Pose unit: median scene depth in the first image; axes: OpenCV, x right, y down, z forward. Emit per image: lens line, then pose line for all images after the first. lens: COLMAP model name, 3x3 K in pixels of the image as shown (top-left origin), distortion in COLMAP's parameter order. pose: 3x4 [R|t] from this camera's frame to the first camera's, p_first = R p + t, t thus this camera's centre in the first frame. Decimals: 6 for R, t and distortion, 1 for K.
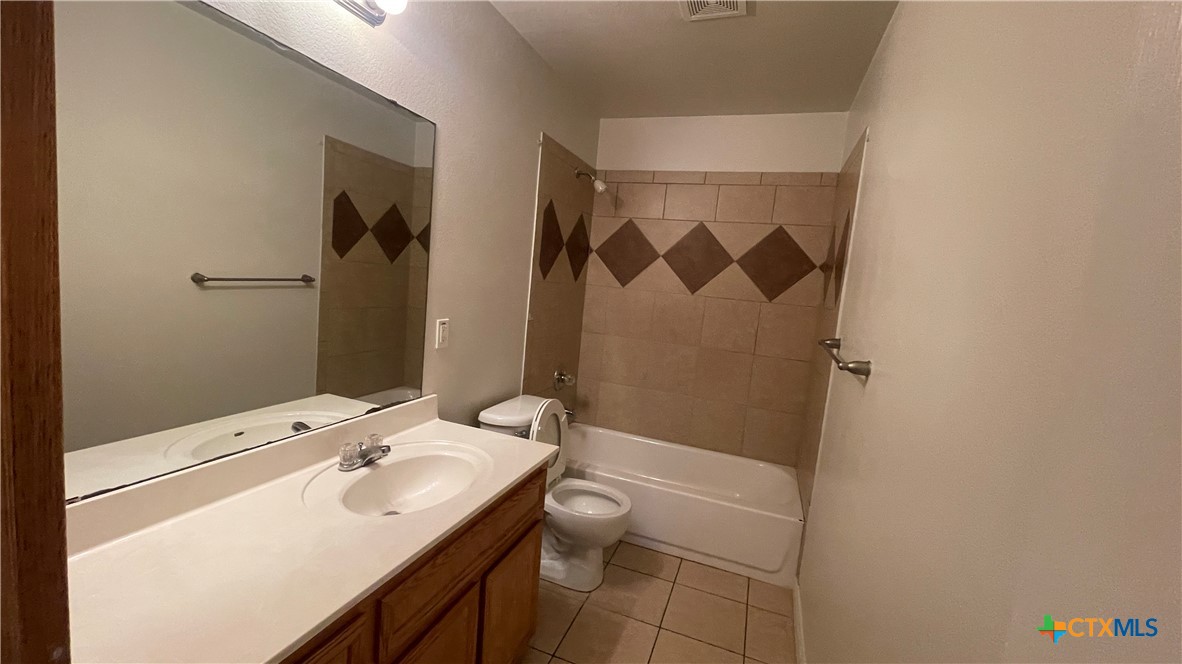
lens RADIAL K [[471.1, 0, 586.2], [0, 471.1, 336.3], [0, 0, 1]] dist [0.000754, 0.000111]
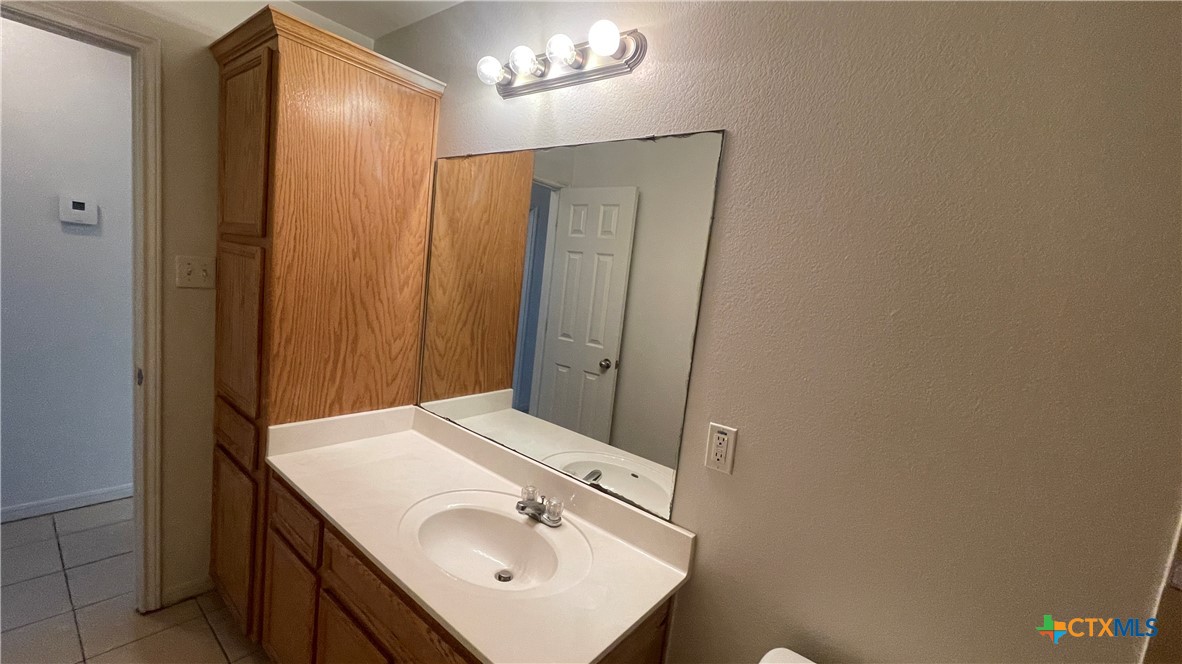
lens RADIAL K [[489.8, 0, 584.1], [0, 489.8, 330.7], [0, 0, 1]] dist [0.080083, 0.000028]
pose [[-0.337311, -0.017072, -0.941238, 0.461483], [-0.243929, 0.967273, 0.069872, -0.197361], [0.909241, 0.253164, -0.330436, 1.280701]]
